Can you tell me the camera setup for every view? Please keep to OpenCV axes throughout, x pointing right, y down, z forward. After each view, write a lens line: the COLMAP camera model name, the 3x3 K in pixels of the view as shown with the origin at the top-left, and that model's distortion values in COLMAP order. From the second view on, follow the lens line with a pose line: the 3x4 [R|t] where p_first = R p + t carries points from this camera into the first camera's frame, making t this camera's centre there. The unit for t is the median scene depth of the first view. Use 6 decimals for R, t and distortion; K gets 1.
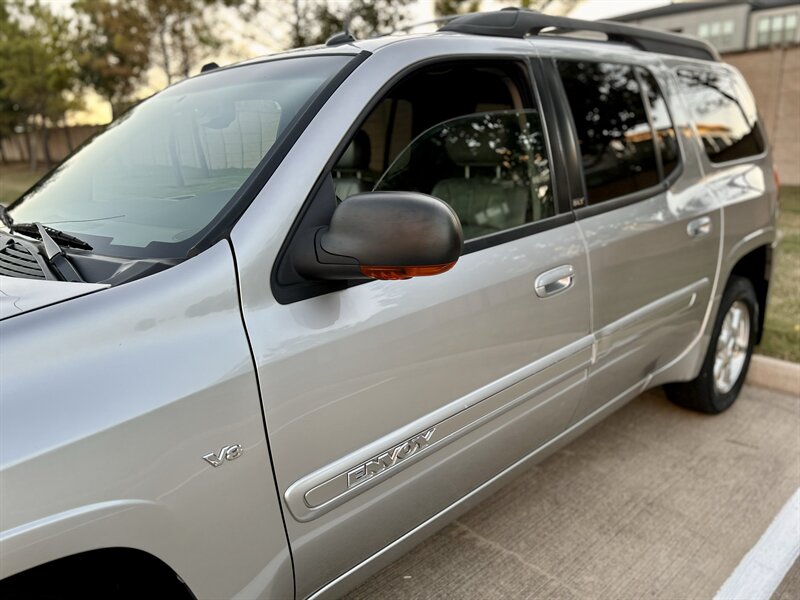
lens RADIAL K [[586.0, 0, 400.0], [0, 586.0, 300.0], [0, 0, 1]] dist [0.055186, -0.054924]
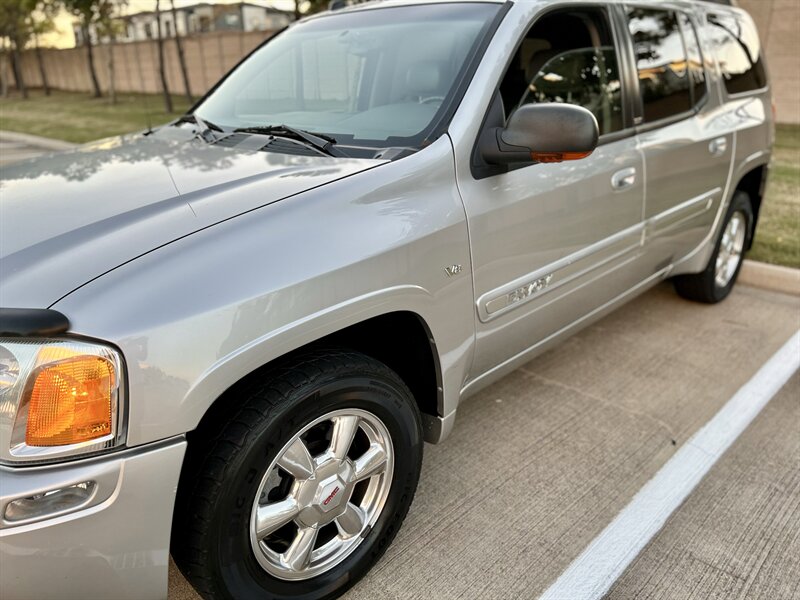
lens RADIAL K [[586.0, 0, 400.0], [0, 586.0, 300.0], [0, 0, 1]] dist [0.055186, -0.054924]
pose [[0.999081, 0.004080, 0.042675, -0.196631], [-0.008489, 0.994578, 0.103646, 0.068922], [-0.042021, -0.103913, 0.993698, -0.227606]]
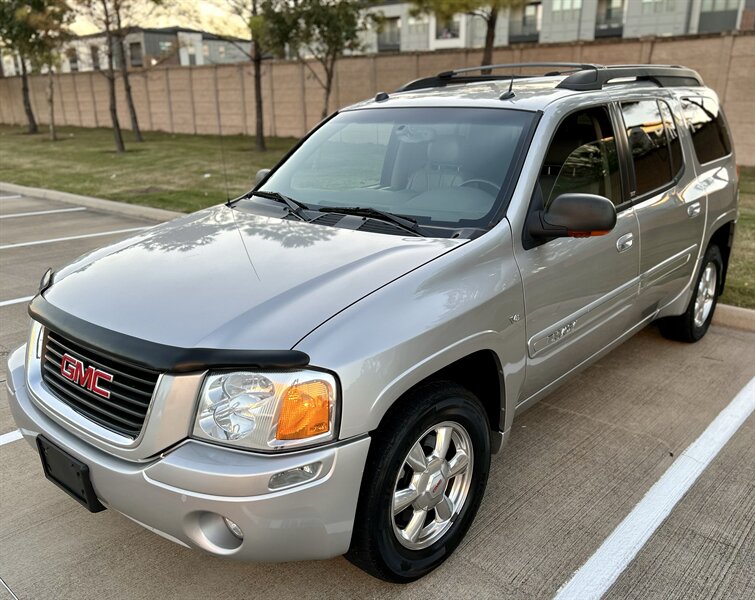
lens RADIAL K [[637.2, 0, 387.0], [0, 637.2, 320.0], [0, 0, 1]] dist [0.066598, -0.067394]
pose [[0.994604, -0.008382, 0.103408, -0.387122], [0.001724, 0.997929, 0.064299, 0.044535], [-0.103733, -0.063774, 0.992558, -0.490931]]
